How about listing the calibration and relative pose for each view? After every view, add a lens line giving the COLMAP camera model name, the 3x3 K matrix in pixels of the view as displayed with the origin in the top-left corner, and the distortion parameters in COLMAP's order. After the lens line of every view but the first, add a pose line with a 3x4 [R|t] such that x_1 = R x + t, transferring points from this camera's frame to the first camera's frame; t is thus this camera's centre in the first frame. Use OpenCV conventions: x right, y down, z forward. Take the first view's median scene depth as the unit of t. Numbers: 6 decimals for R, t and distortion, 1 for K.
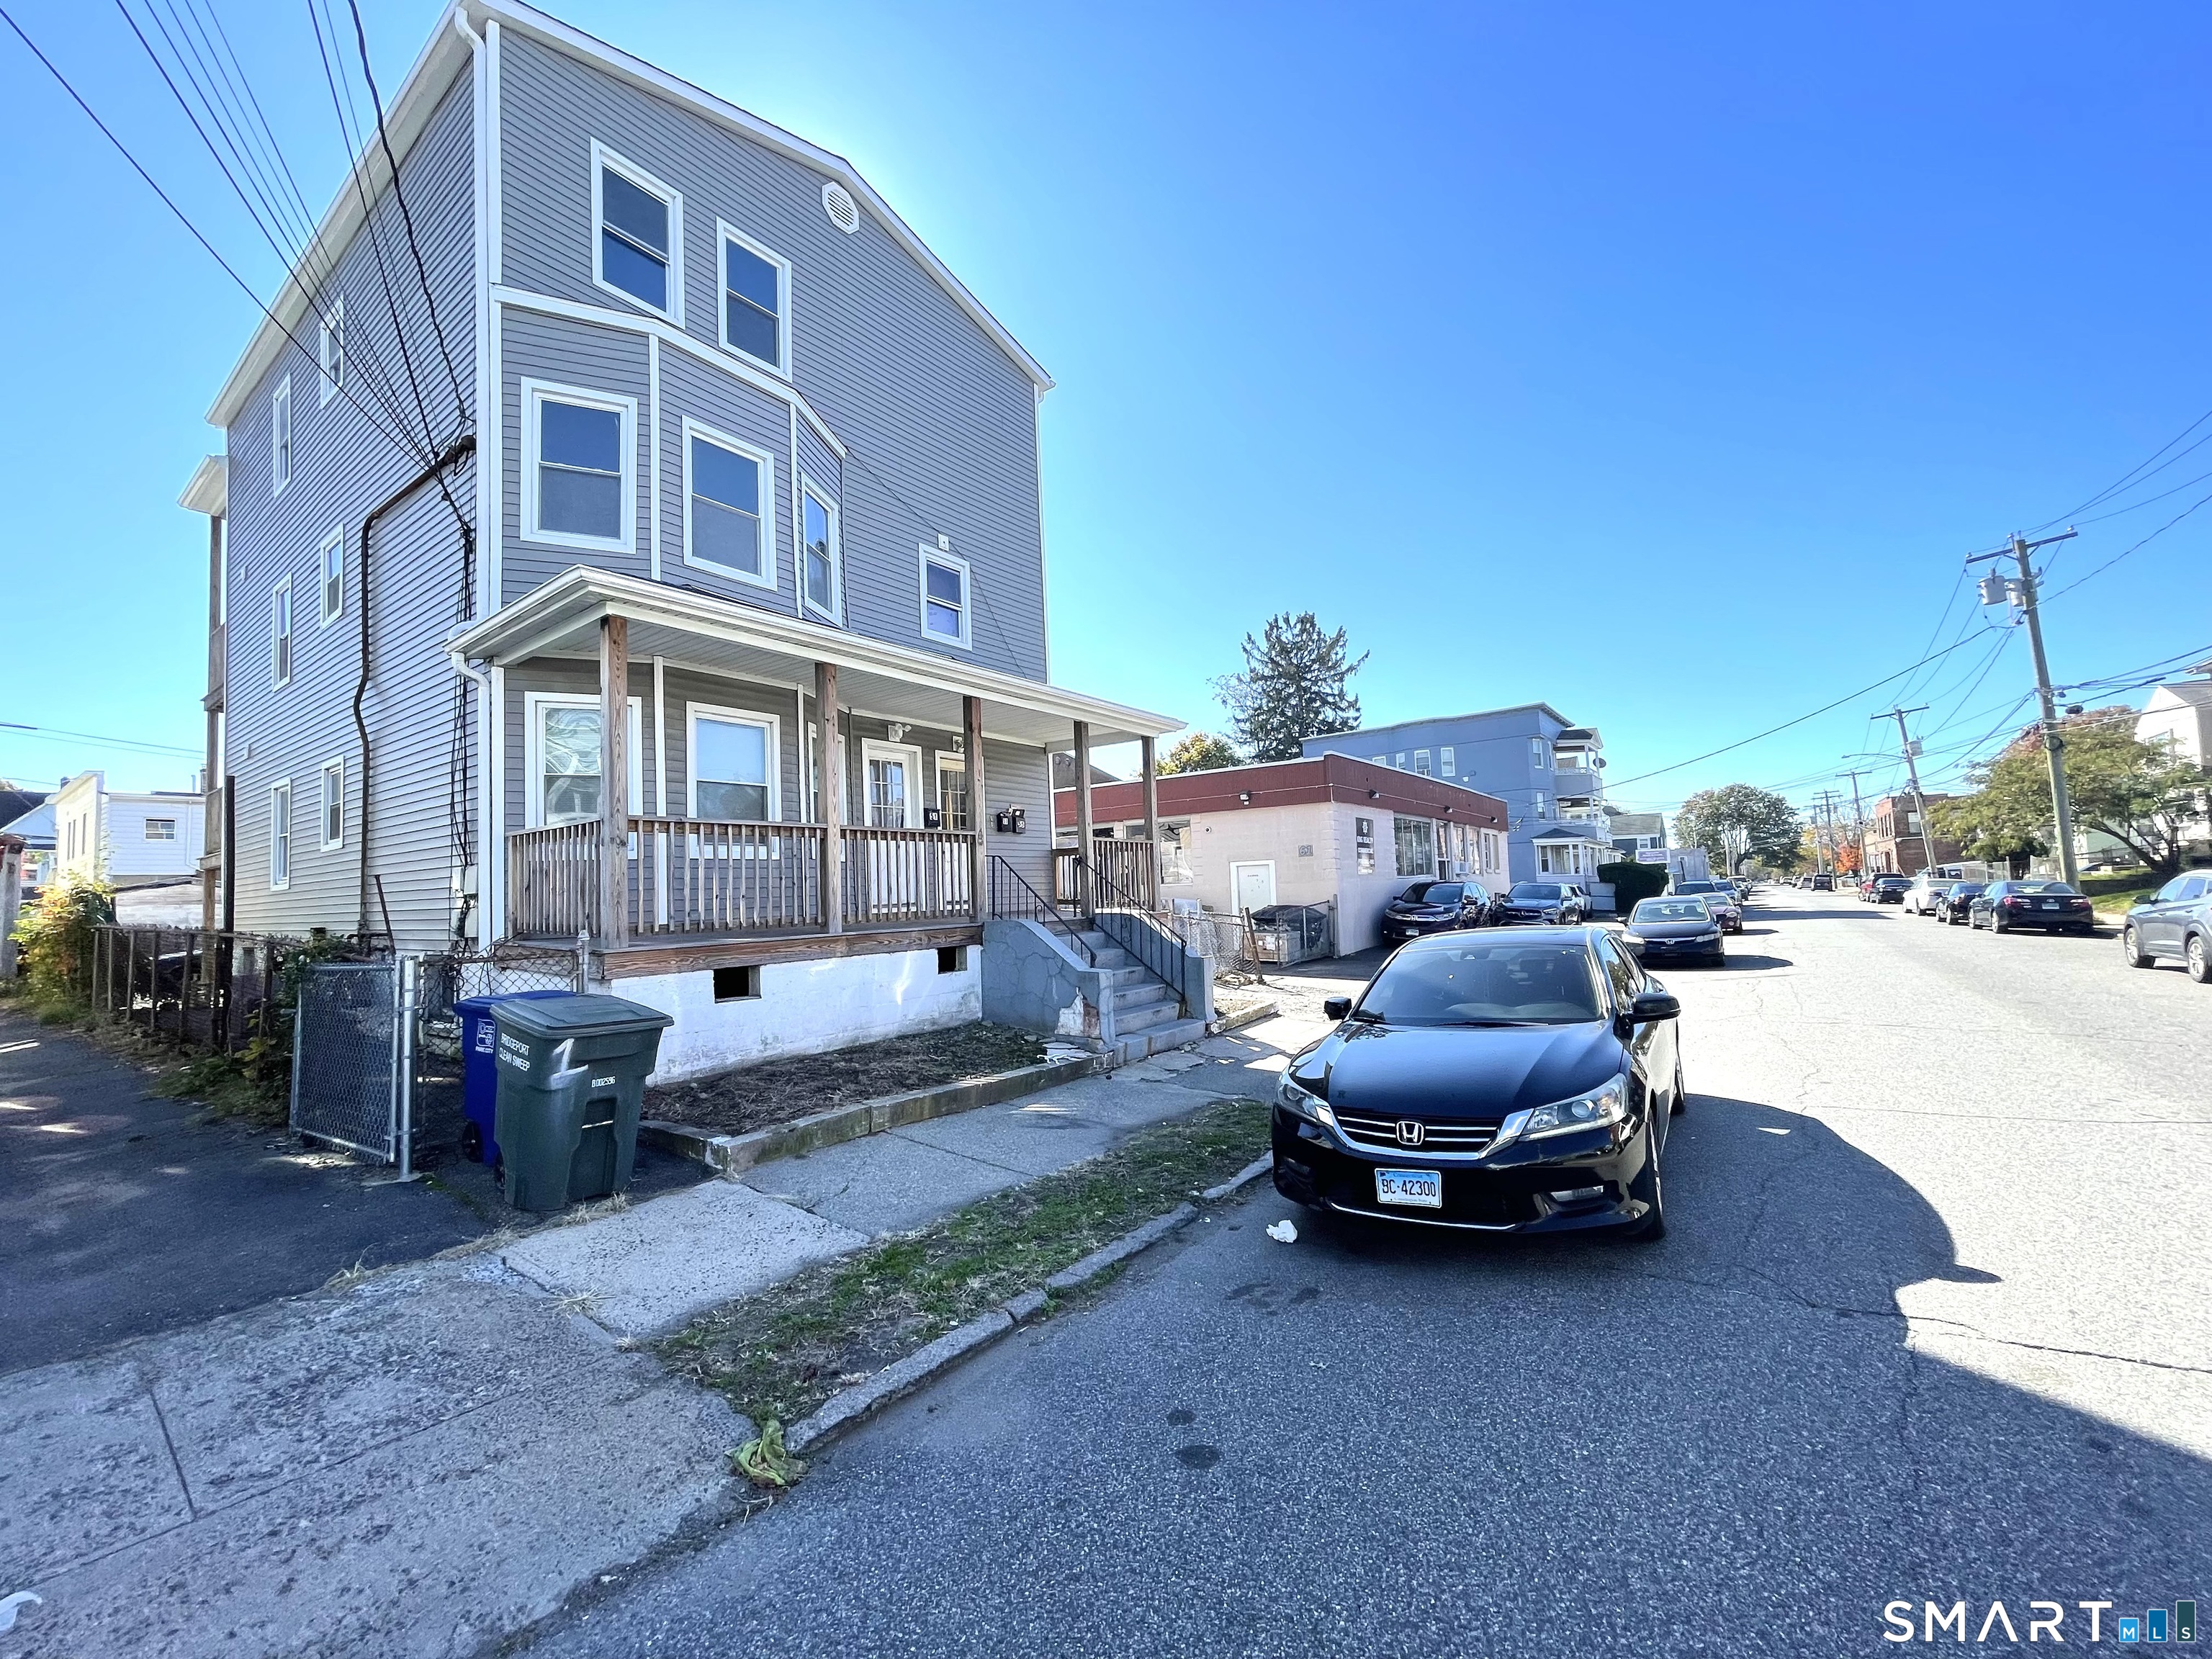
lens RADIAL K [[887.4, 0, 1105.0], [0, 887.4, 843.5], [0, 0, 1]] dist [0.001952, 0.000136]
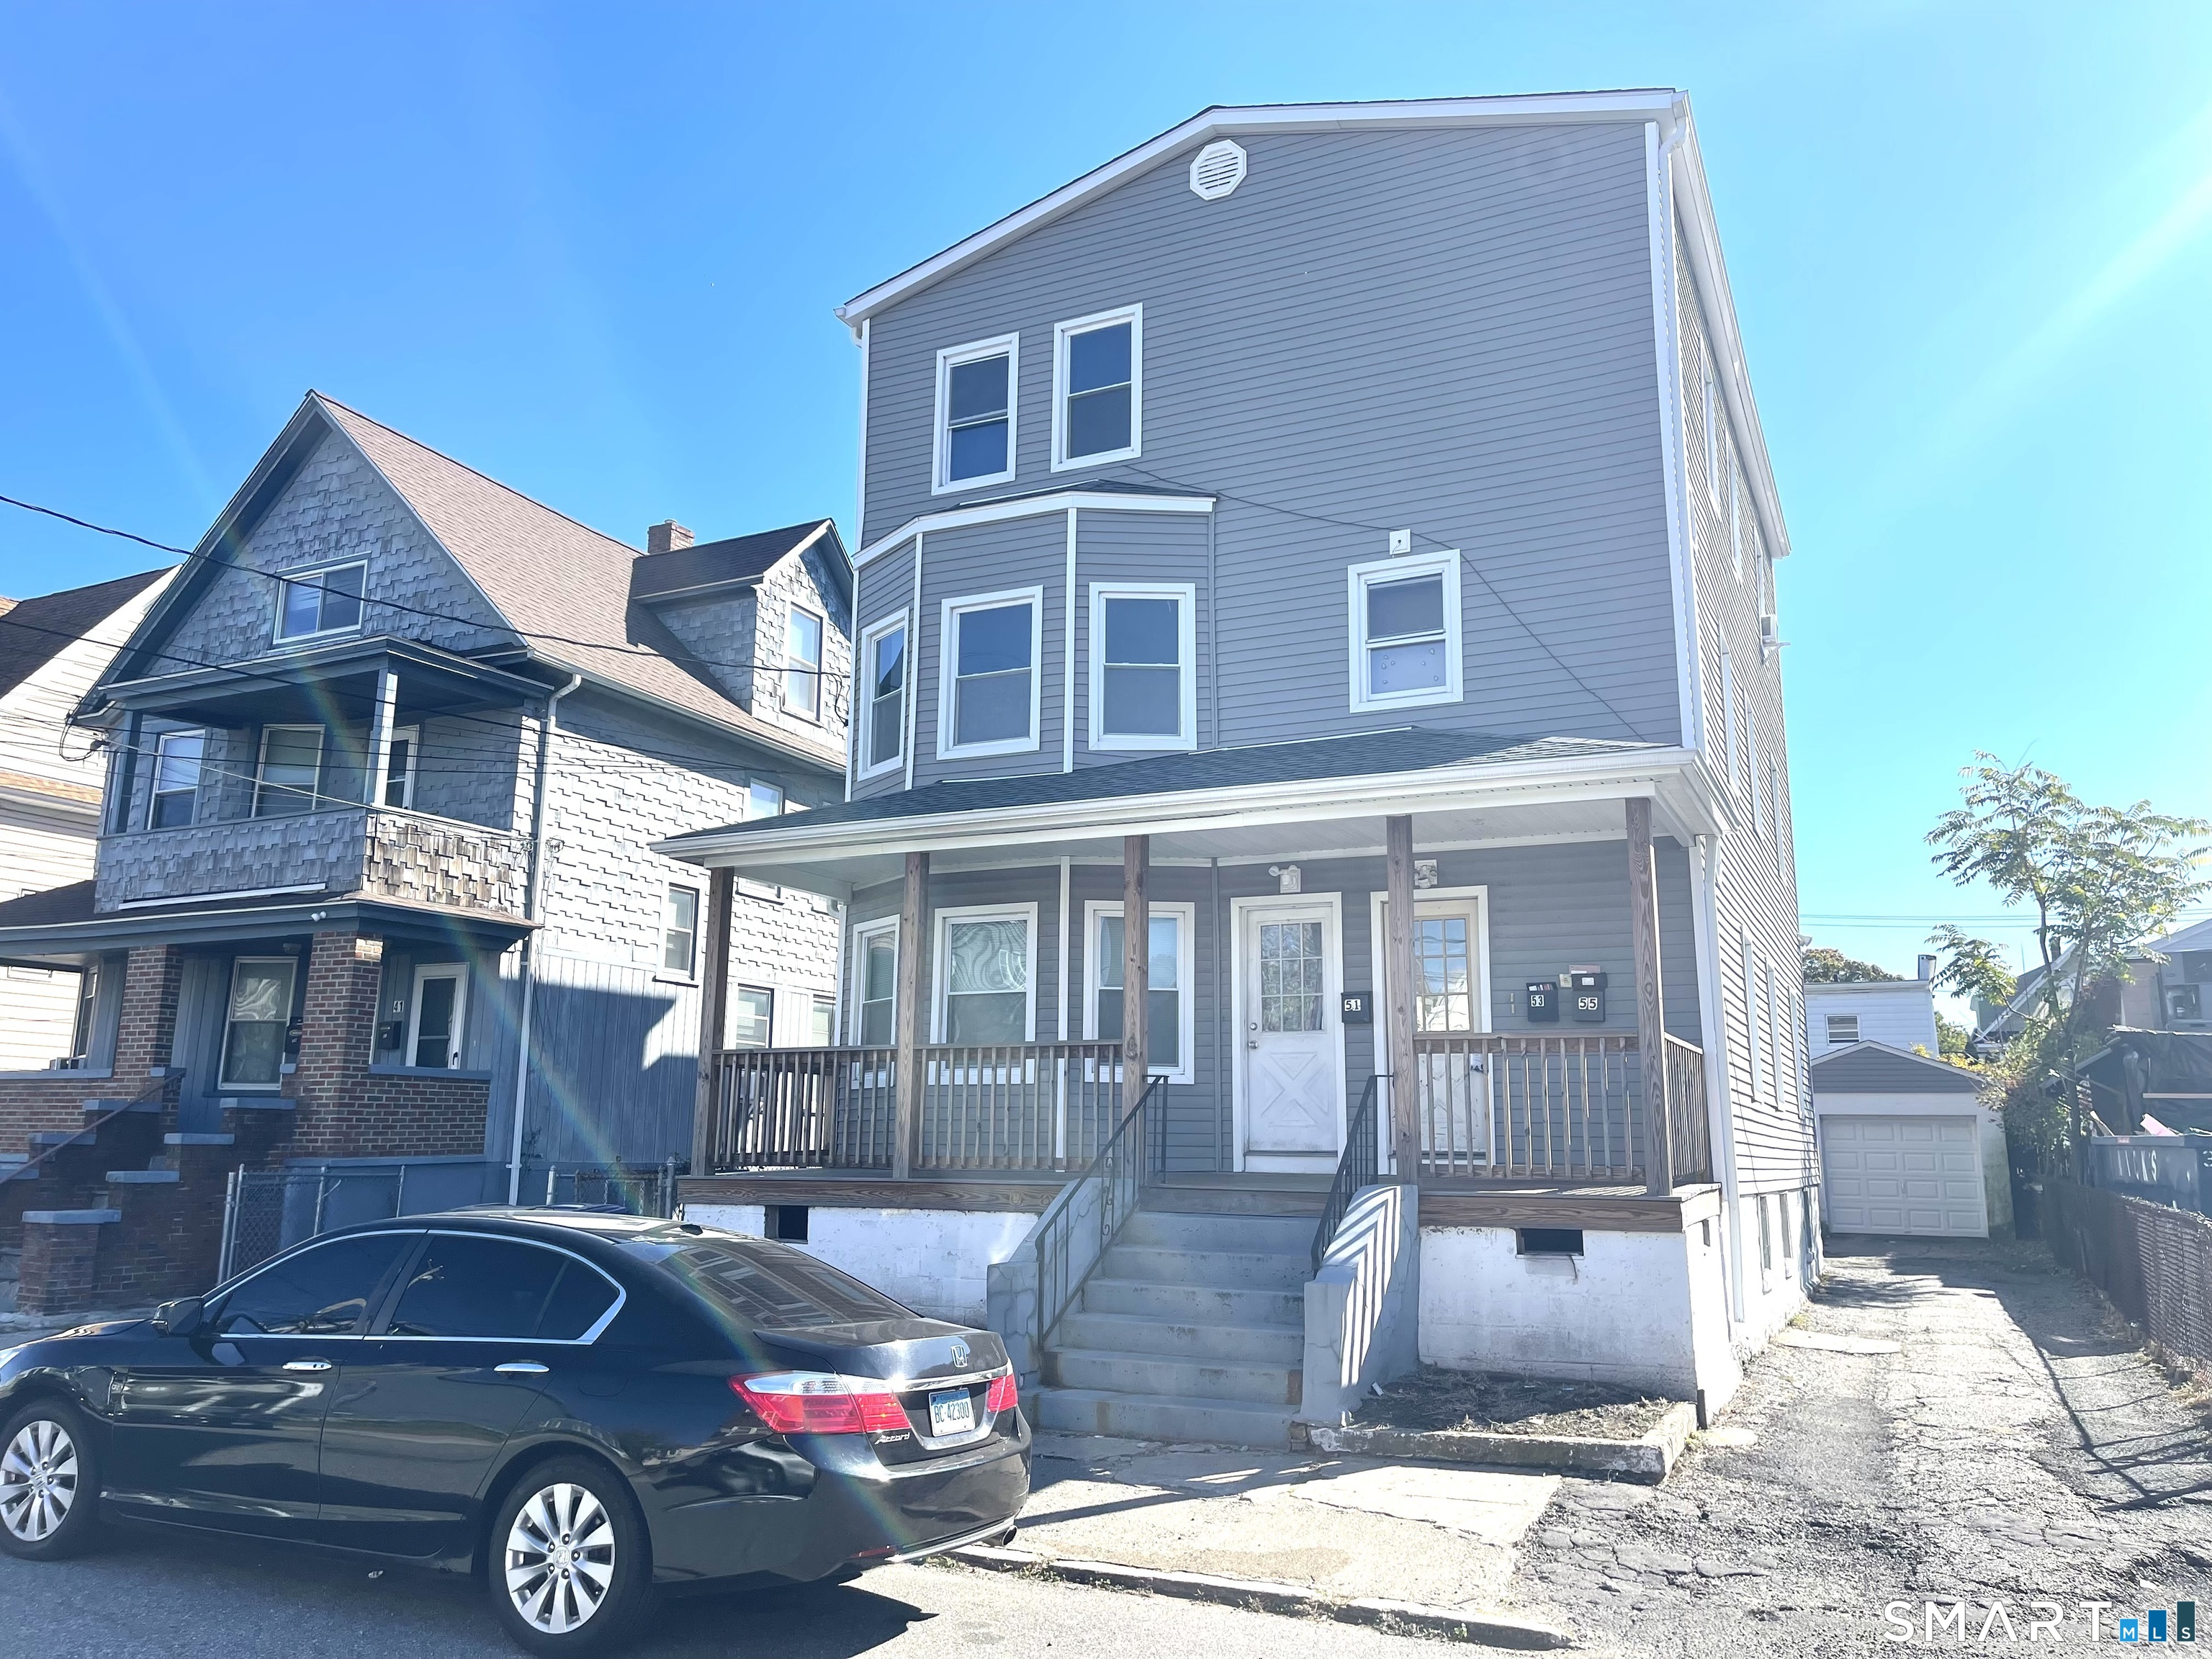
lens RADIAL K [[1670.2, 0, 1107.7], [0, 1670.2, 815.4], [0, 0, 1]] dist [0.007971, -0.015949]
pose [[0.184415, -0.147373, -0.971737, 1.127087], [0.044060, 0.988940, -0.141620, -0.005131], [0.981860, -0.016698, 0.188868, 0.774810]]
